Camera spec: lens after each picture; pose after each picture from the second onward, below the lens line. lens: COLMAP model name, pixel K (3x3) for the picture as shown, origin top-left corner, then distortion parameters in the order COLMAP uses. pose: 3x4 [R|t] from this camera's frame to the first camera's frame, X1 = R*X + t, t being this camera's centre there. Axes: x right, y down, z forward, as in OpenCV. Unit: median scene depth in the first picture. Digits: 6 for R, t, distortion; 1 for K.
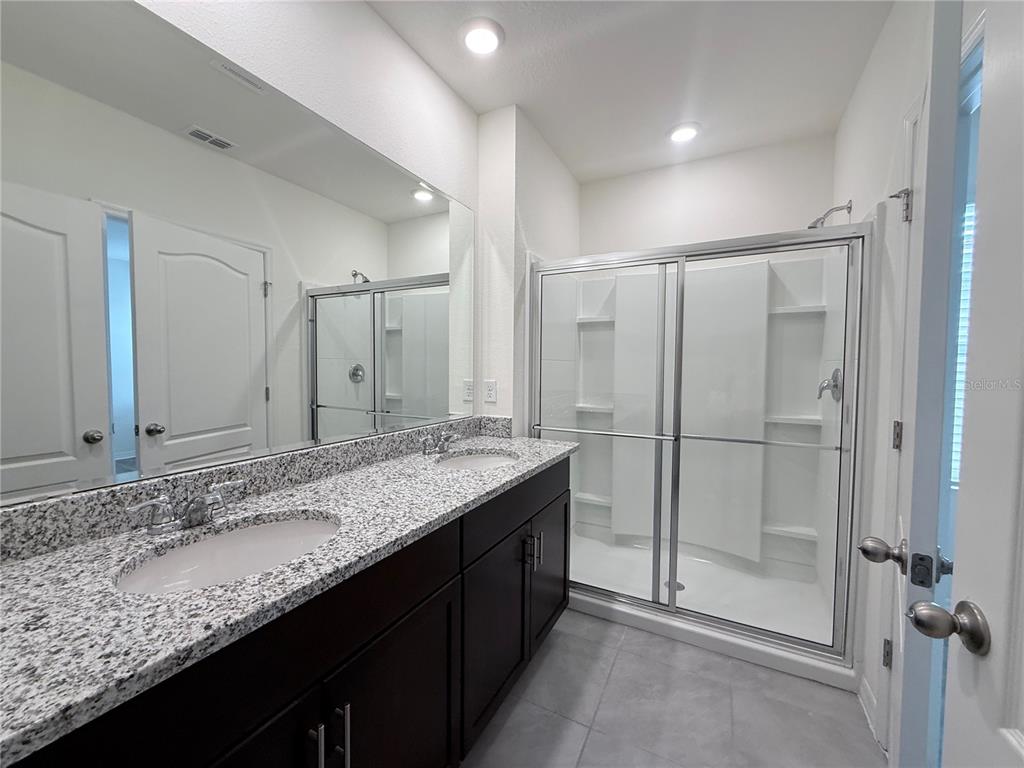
lens RADIAL K [[405.9, 0, 514.7], [0, 405.9, 380.4], [0, 0, 1]] dist [0.001687, 0.000391]
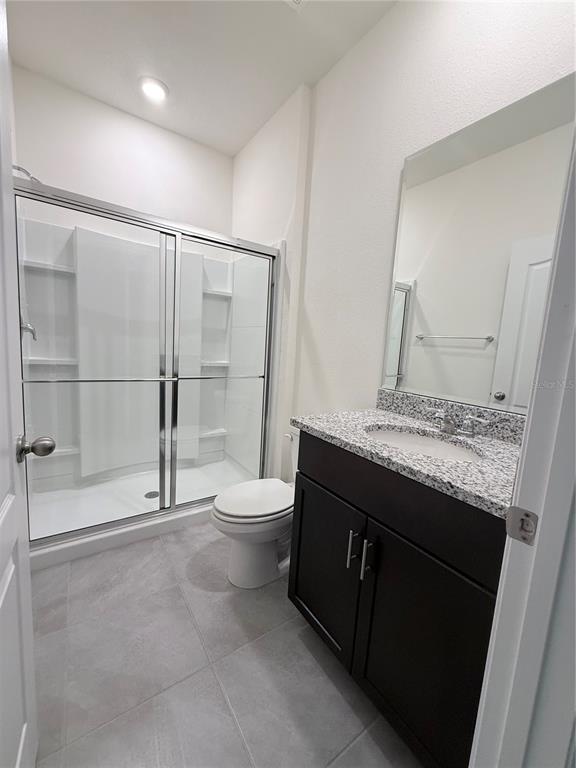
lens RADIAL K [[304.4, 0, 289.4], [0, 304.4, 381.0], [0, 0, 1]] dist [0.001687, 0.000391]
pose [[0.472073, -0.082474, 0.877693, -0.220867], [-0.027493, 0.993752, 0.108167, 0.027730], [-0.881130, -0.075193, 0.466857, 0.194521]]
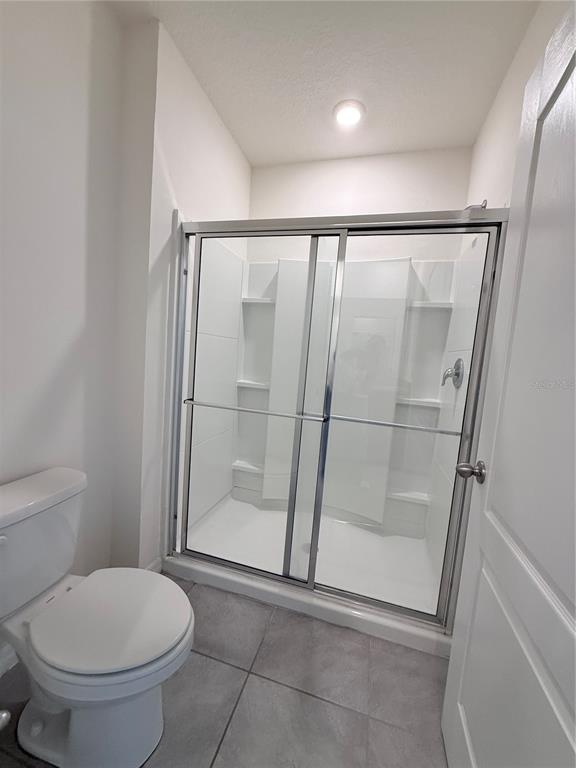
lens RADIAL K [[304.4, 0, 289.5], [0, 304.4, 382.3], [0, 0, 1]] dist [0.001687, 0.000391]
pose [[0.976117, 0.044384, 0.212665, 0.147374], [-0.058820, 0.996339, 0.062039, 0.009829], [-0.209132, -0.073066, 0.975154, 0.245473]]
